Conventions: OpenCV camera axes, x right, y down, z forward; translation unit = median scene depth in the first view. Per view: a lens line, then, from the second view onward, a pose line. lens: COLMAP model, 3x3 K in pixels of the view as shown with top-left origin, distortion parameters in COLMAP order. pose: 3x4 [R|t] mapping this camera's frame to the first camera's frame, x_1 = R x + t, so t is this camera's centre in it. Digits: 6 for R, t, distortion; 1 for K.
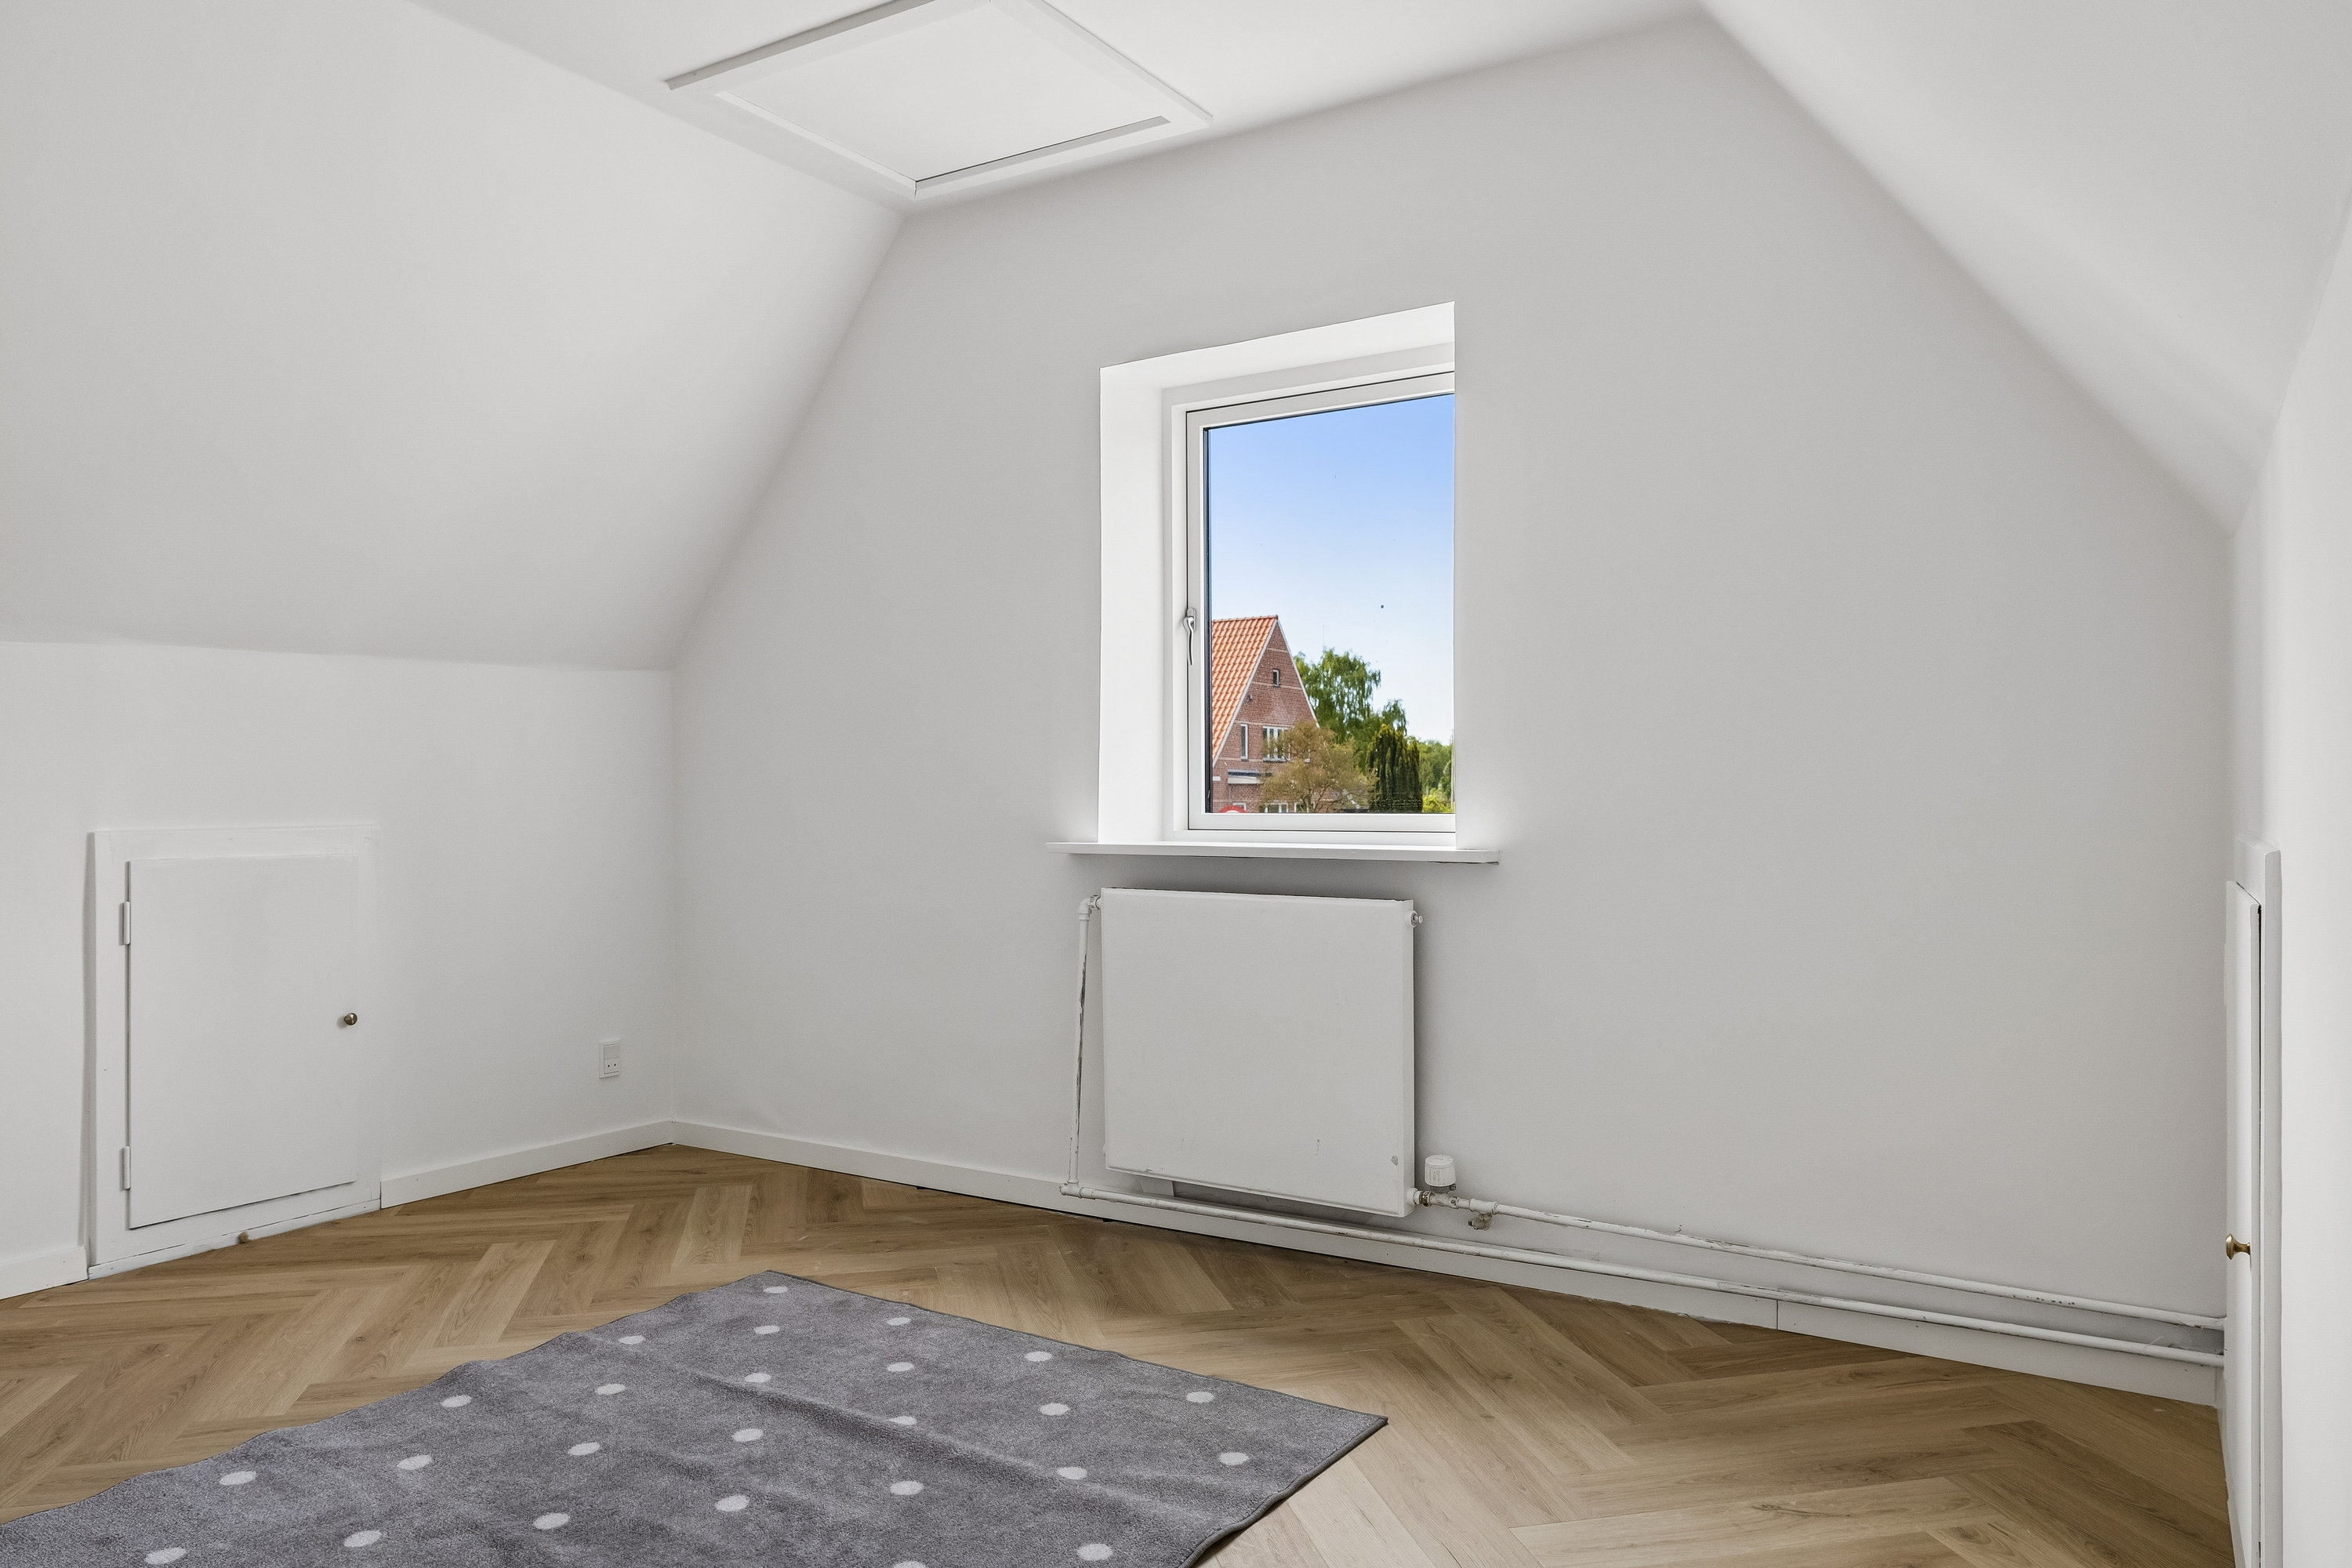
lens RADIAL K [[1609.4, 0, 1176.1], [0, 1609.4, 793.8], [0, 0, 1]] dist [0.000101, 0.001915]
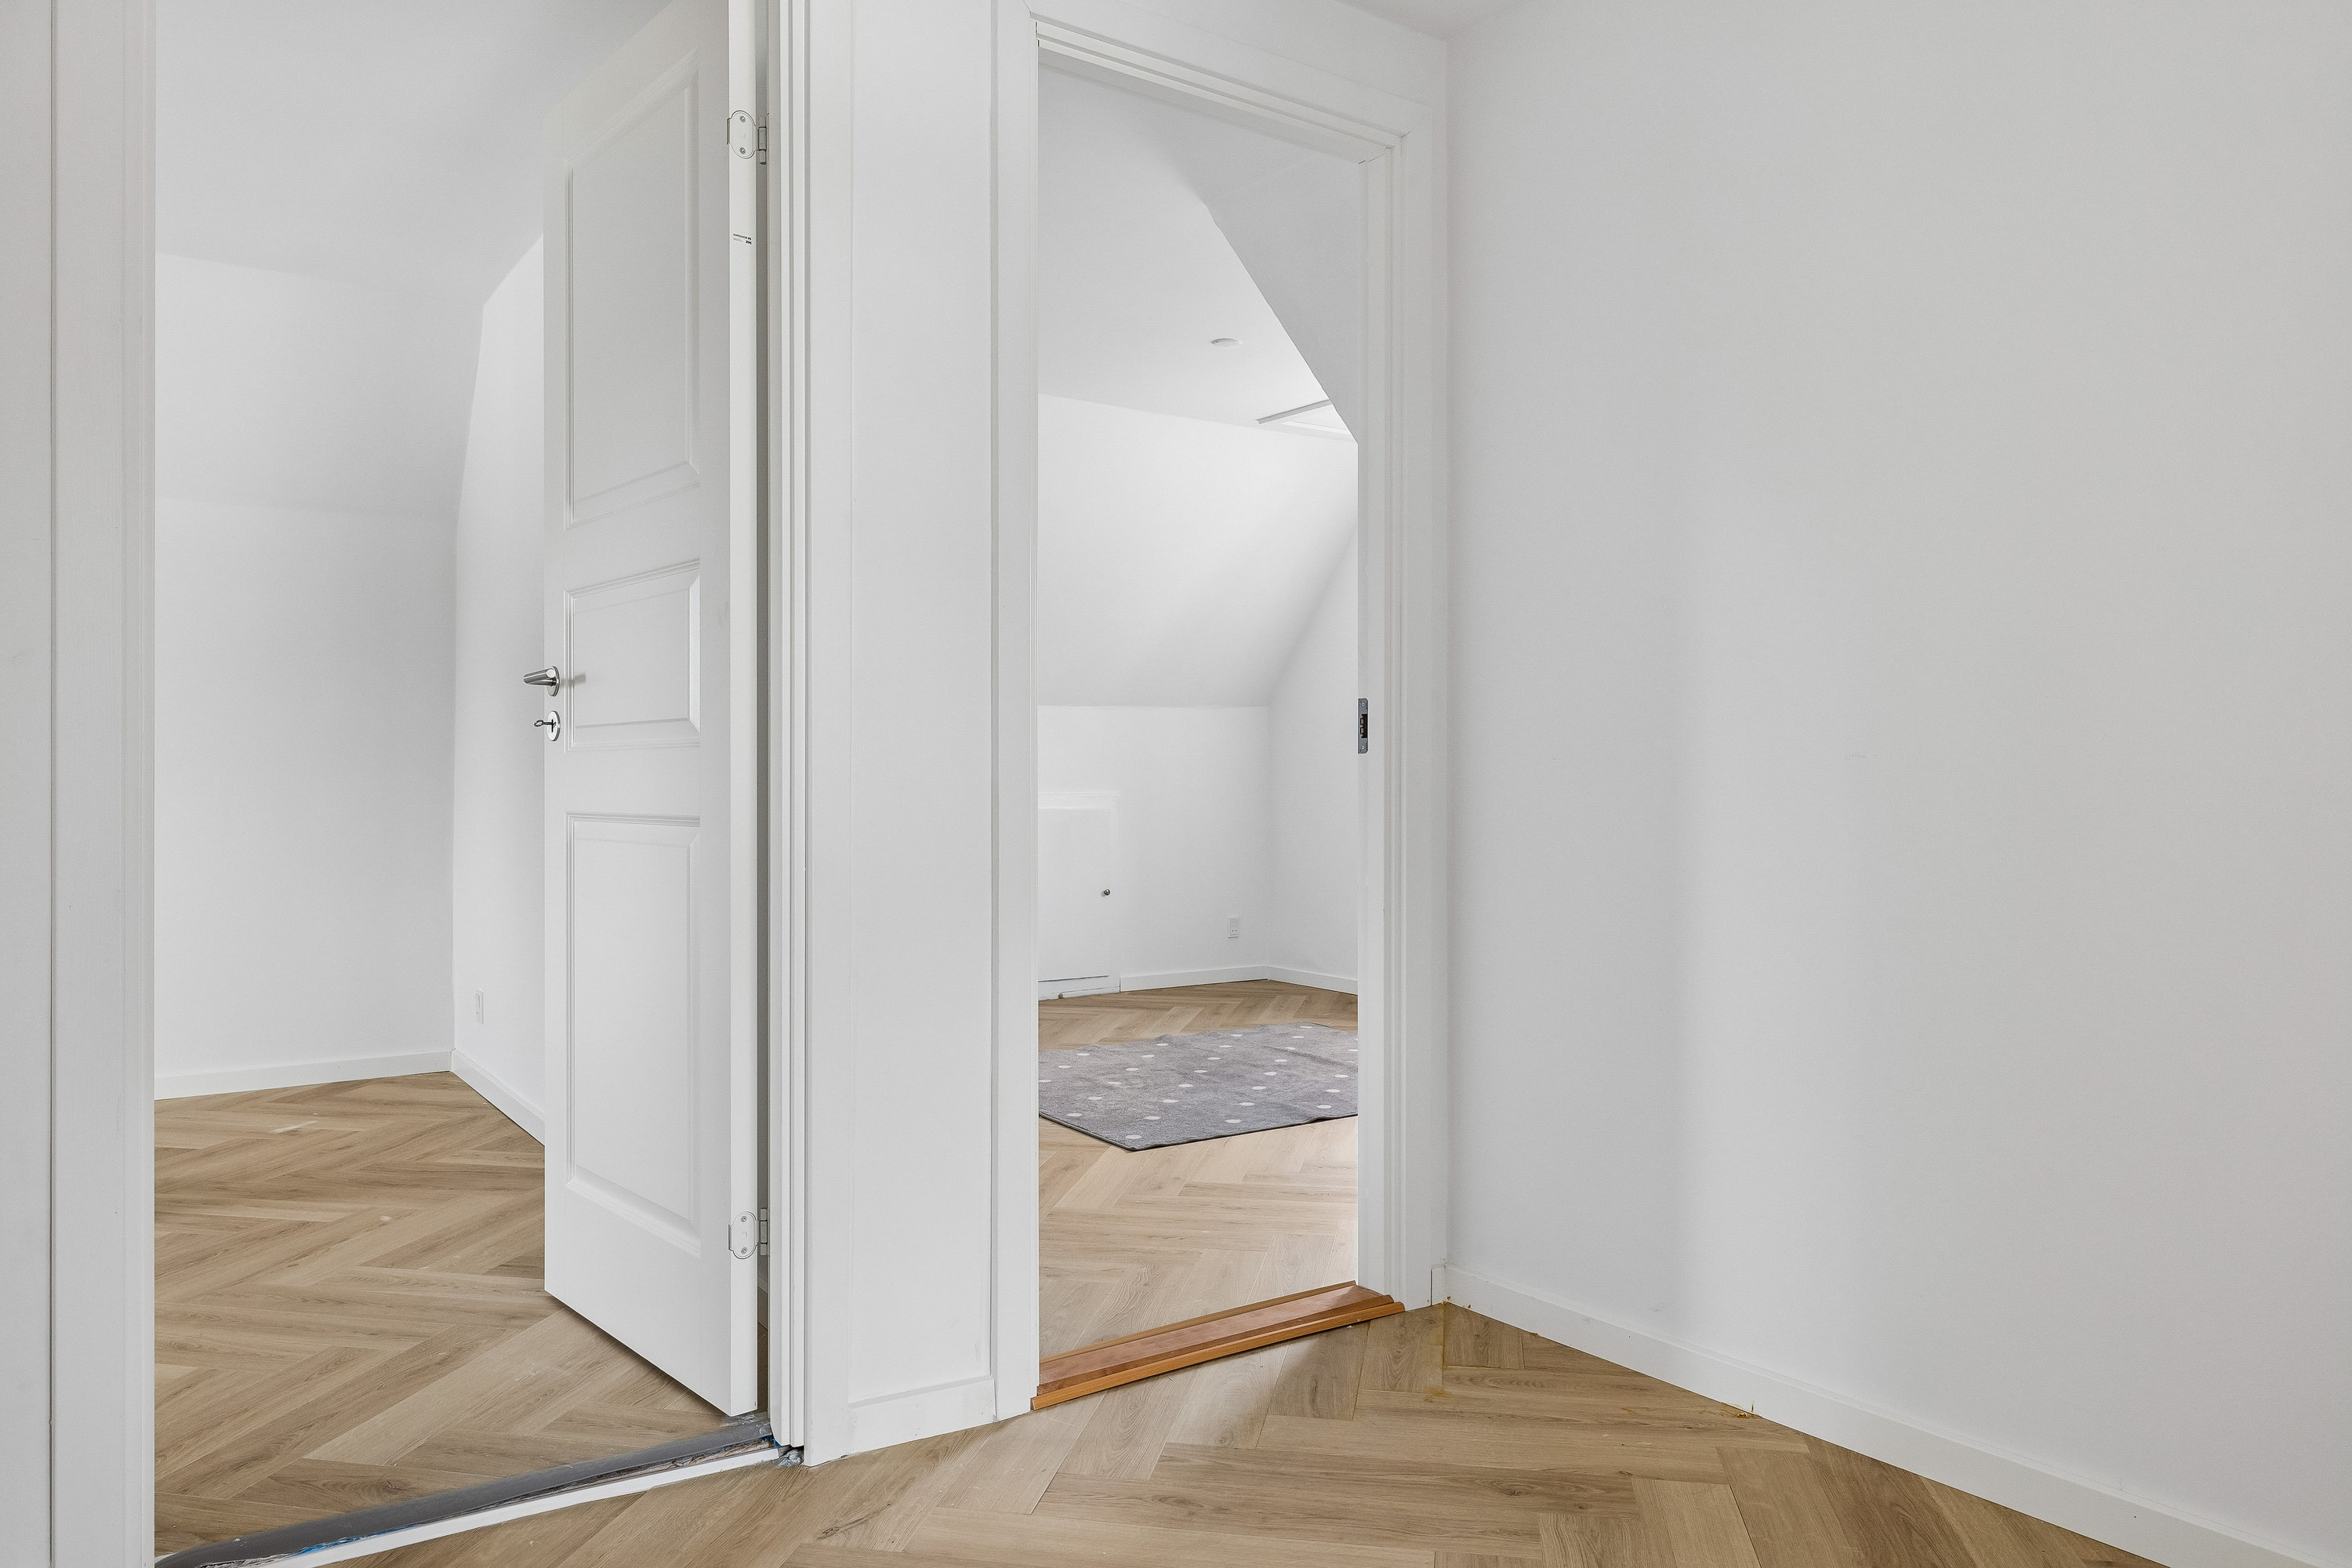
lens RADIAL K [[1609.4, 0, 1177.5], [0, 1609.4, 780.3], [0, 0, 1]] dist [0.000101, 0.001915]
pose [[0.925457, 0.007164, -0.378784, 0.312408], [-0.004503, 0.999959, 0.007912, -0.012417], [0.378825, -0.005616, 0.925451, -0.792609]]
